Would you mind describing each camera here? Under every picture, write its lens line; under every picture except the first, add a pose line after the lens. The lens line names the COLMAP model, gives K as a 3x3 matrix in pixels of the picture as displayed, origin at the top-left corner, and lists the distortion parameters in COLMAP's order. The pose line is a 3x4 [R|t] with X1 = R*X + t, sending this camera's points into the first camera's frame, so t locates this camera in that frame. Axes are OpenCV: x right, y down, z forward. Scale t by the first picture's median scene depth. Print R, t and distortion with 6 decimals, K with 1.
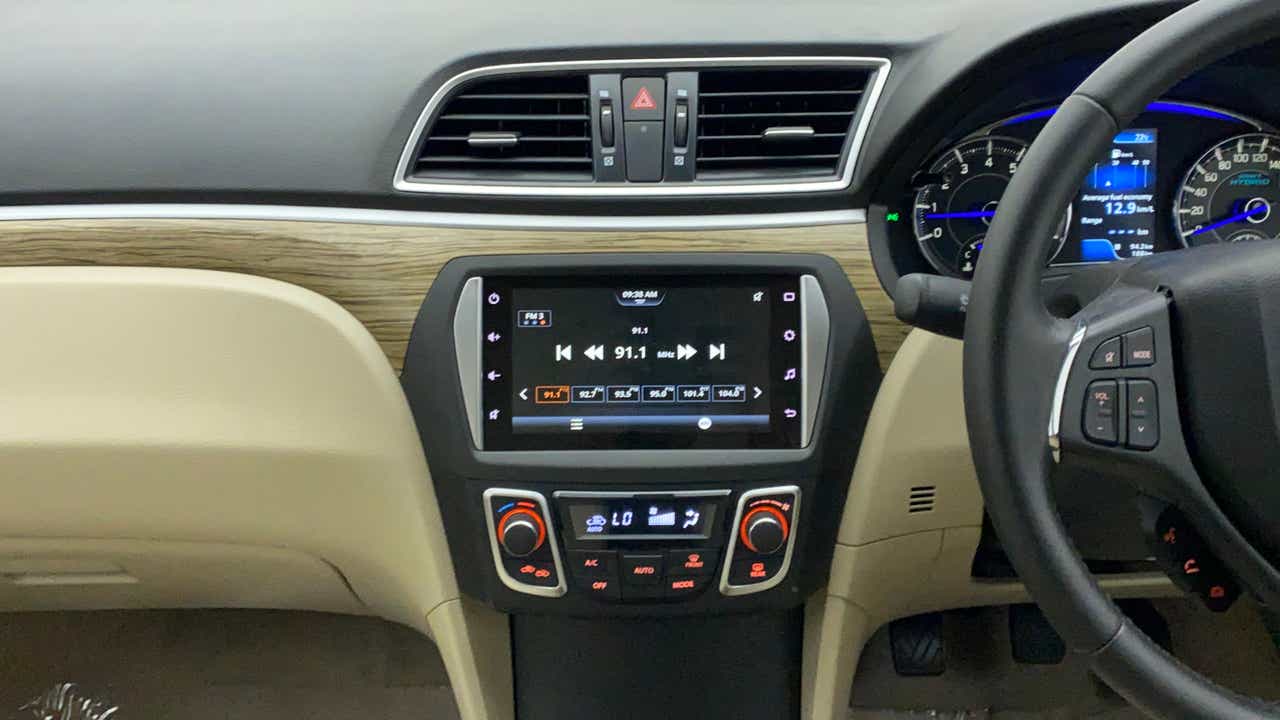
lens RADIAL K [[1518.6, 0, 640.0], [0, 1518.6, 360.0], [0, 0, 1]] dist [0.016964, -0.000091]
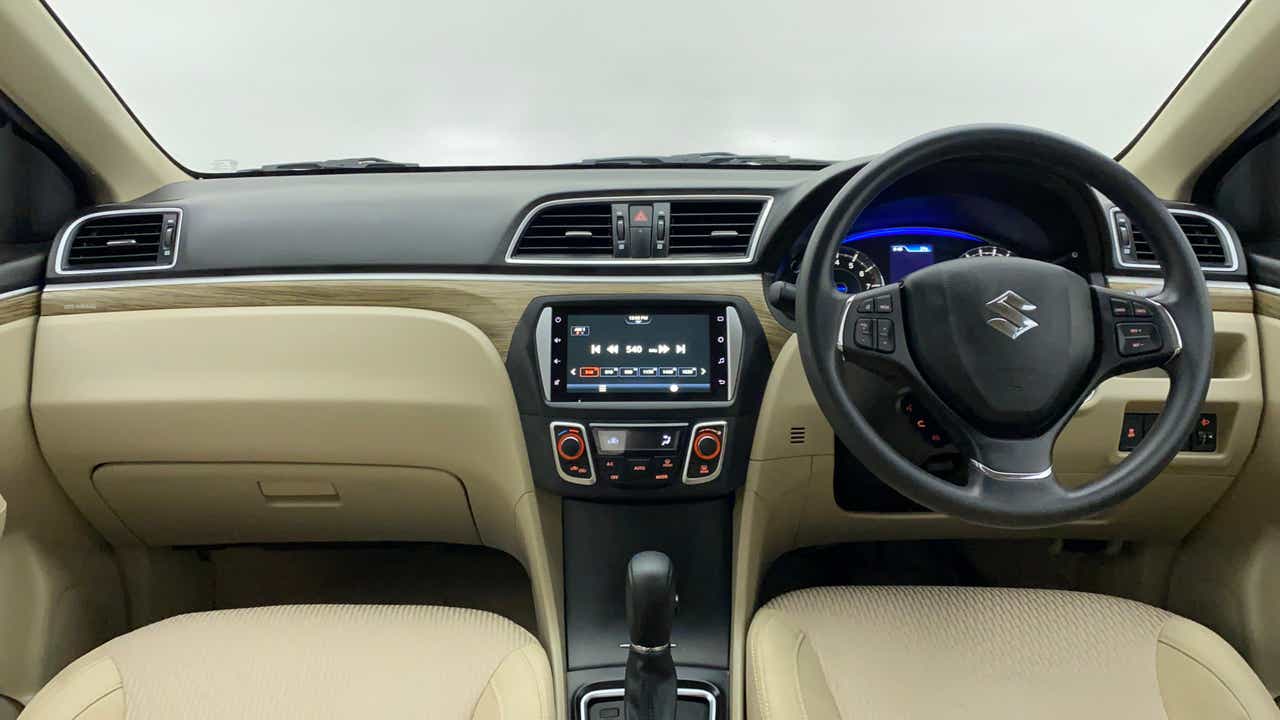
lens RADIAL K [[1518.6, 0, 640.0], [0, 1518.6, 360.0], [0, 0, 1]] dist [0.016964, -0.000091]
pose [[0.999819, 0.000654, -0.019032, 0.036756], [-0.005125, 0.971777, -0.235847, 0.434483], [0.018341, 0.235902, 0.971604, -0.756104]]
